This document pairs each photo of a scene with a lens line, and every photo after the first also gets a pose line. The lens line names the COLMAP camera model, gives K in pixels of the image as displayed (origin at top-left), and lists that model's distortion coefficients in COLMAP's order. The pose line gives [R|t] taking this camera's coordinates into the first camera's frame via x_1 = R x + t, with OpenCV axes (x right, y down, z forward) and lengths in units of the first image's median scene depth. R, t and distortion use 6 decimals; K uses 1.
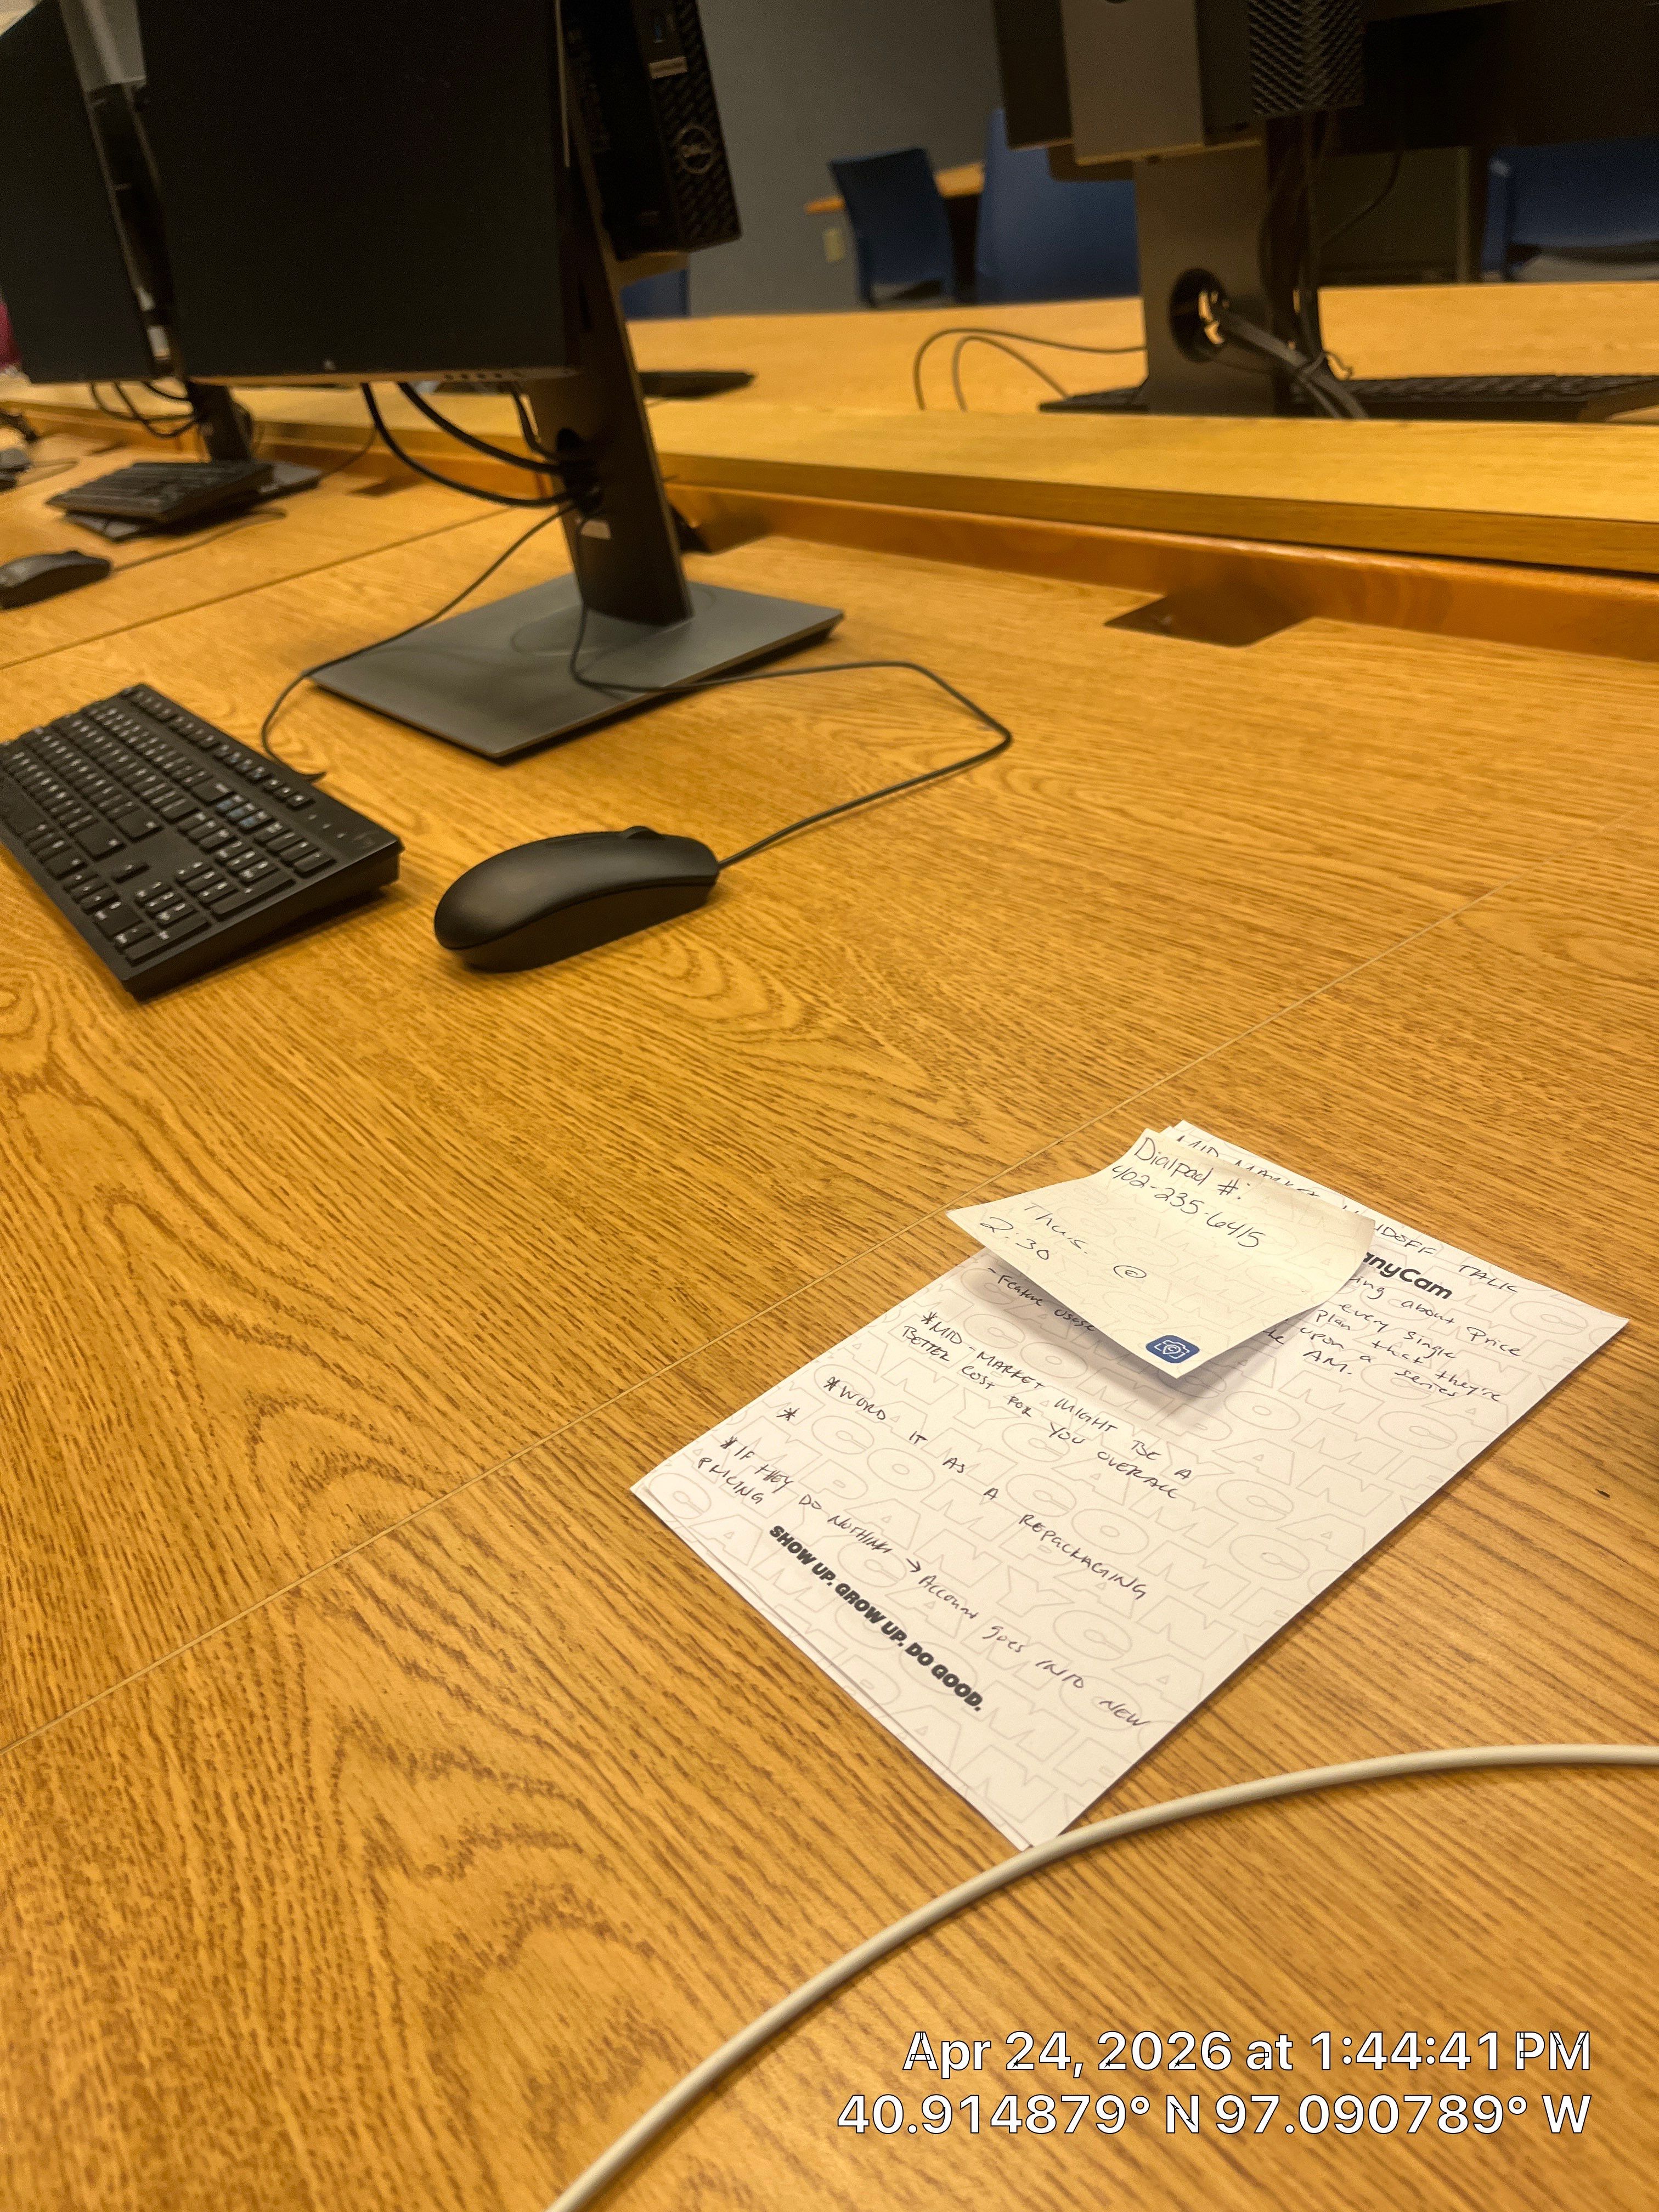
lens RADIAL K [[1693.5, 0, 843.7], [0, 1693.5, 1109.8], [0, 0, 1]] dist [0.027366, -0.031750]
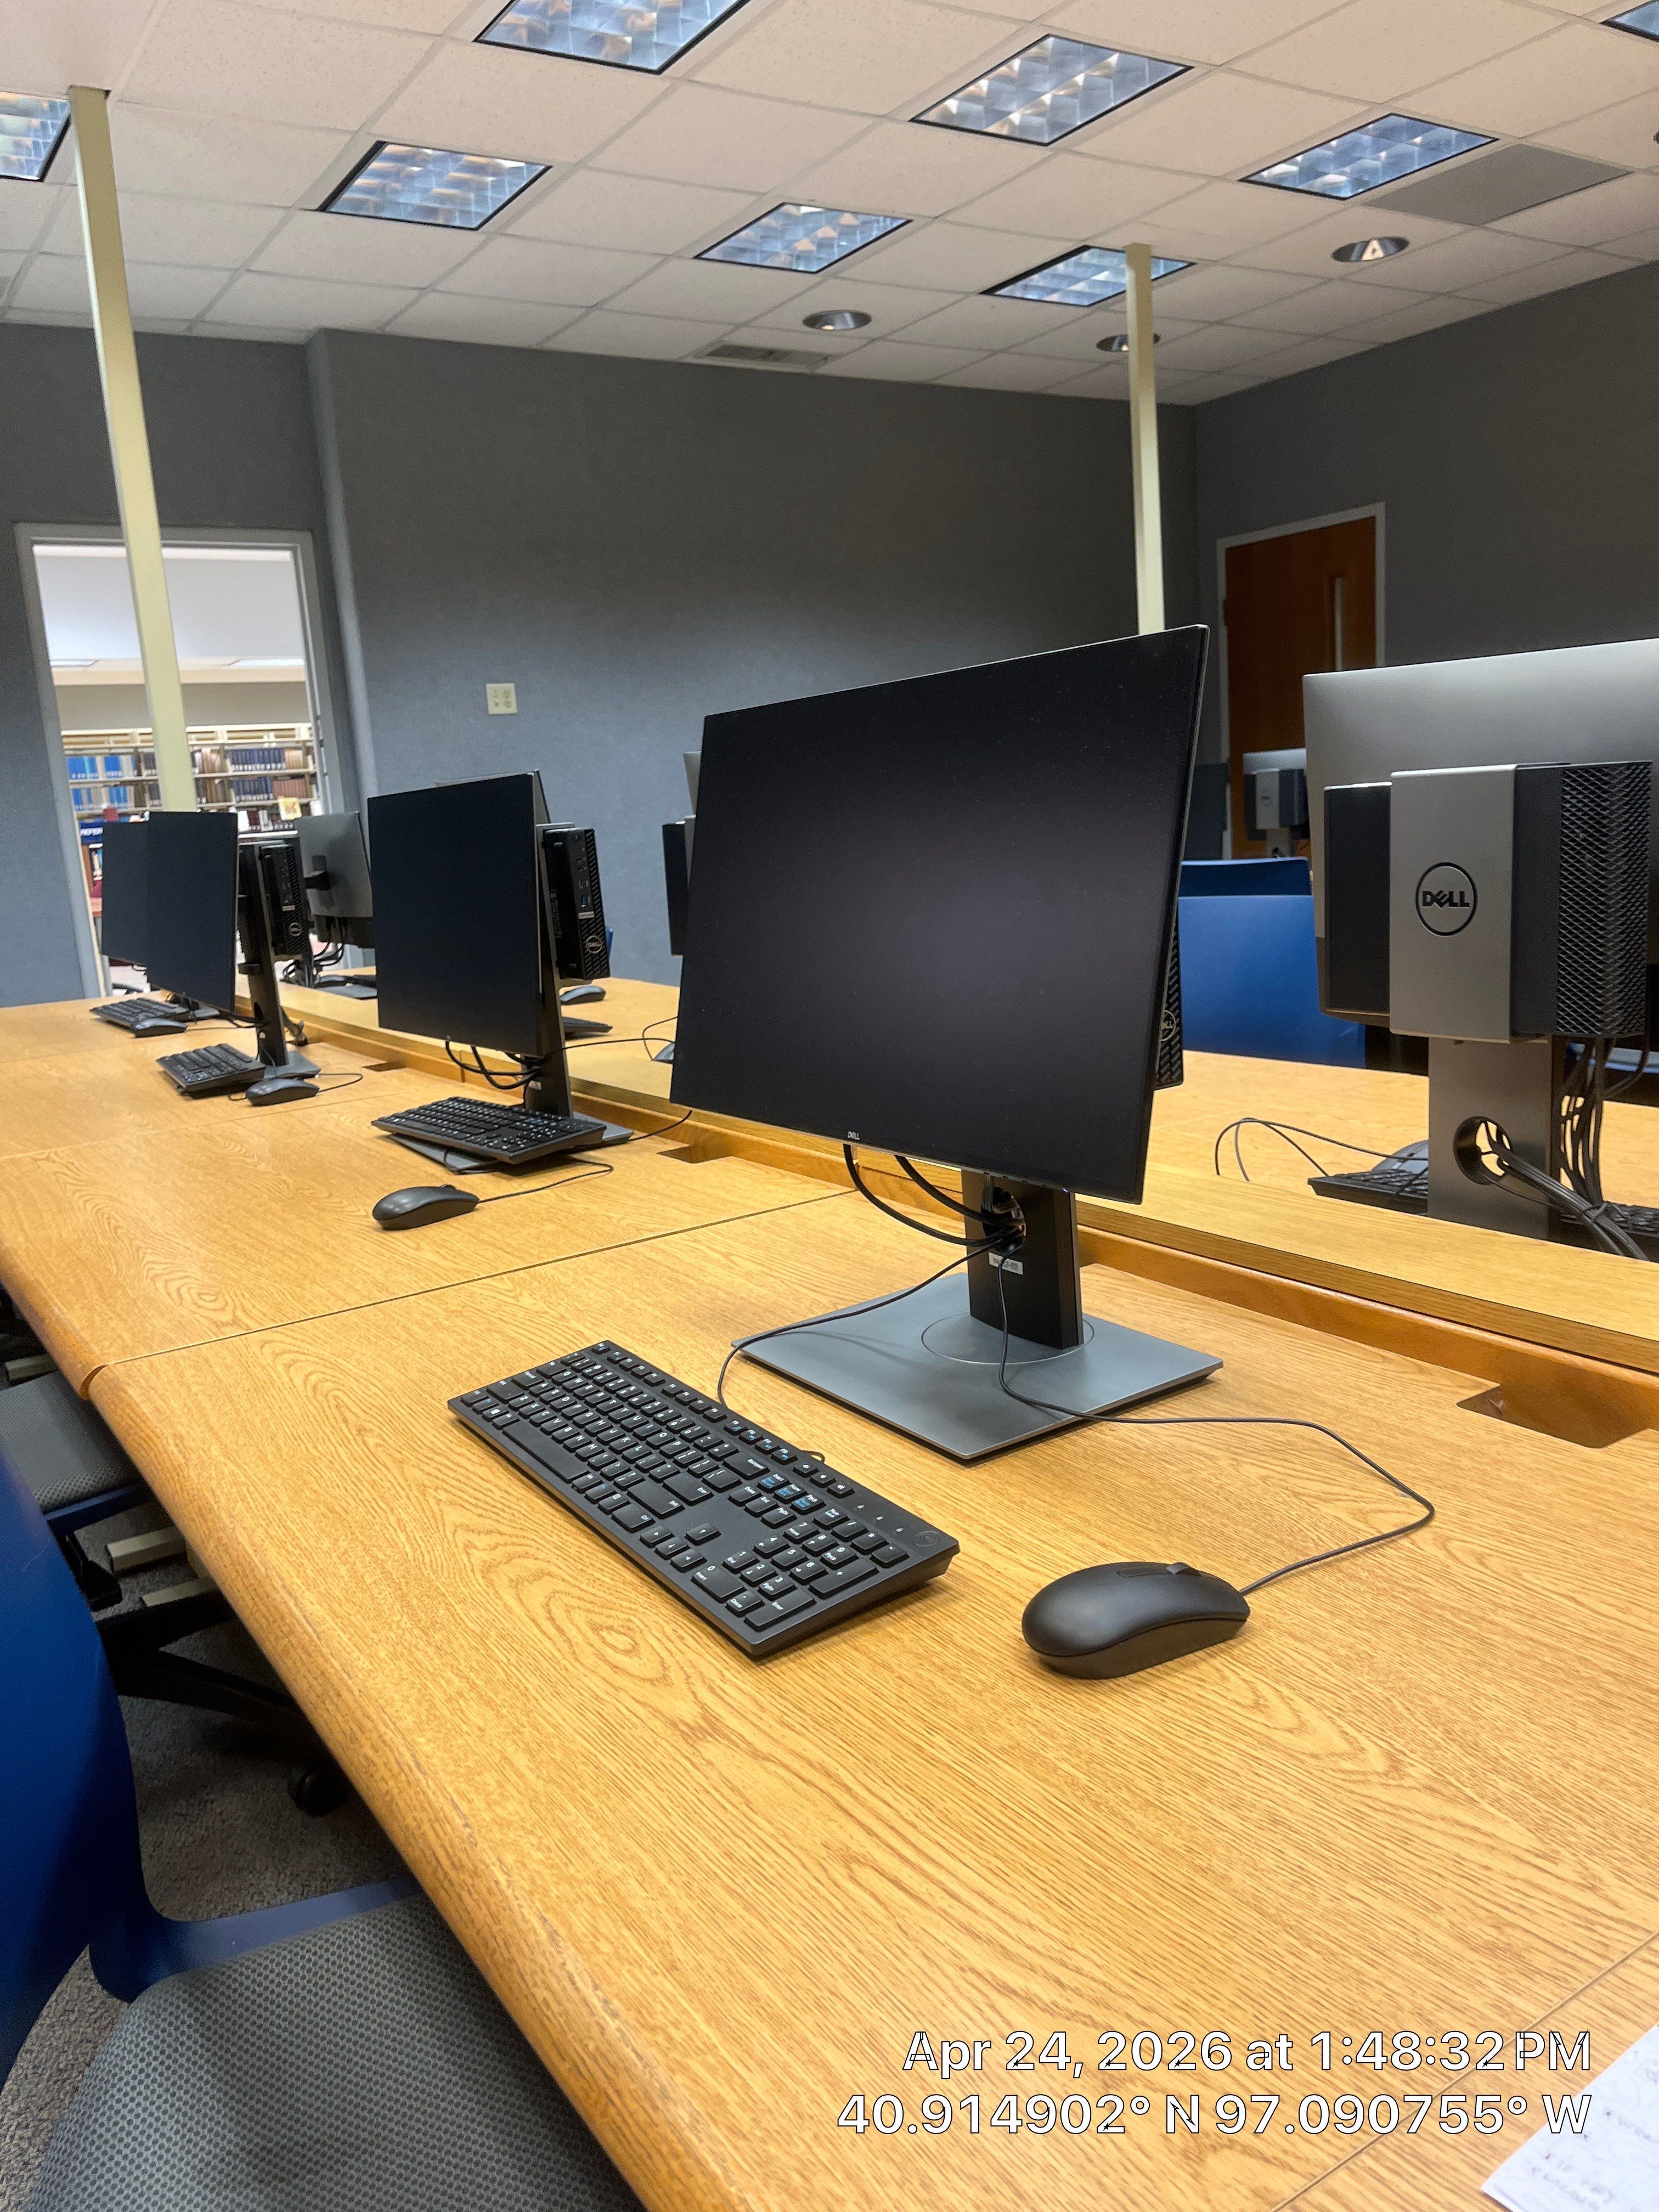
lens RADIAL K [[1693.5, 0, 810.2], [0, 1693.5, 1115.9], [0, 0, 1]] dist [0.027366, -0.031750]
pose [[0.993213, 0.115749, -0.011395, -0.390259], [-0.113055, 0.937776, -0.328321, -0.034085], [-0.027317, 0.327381, 0.944497, -0.253820]]
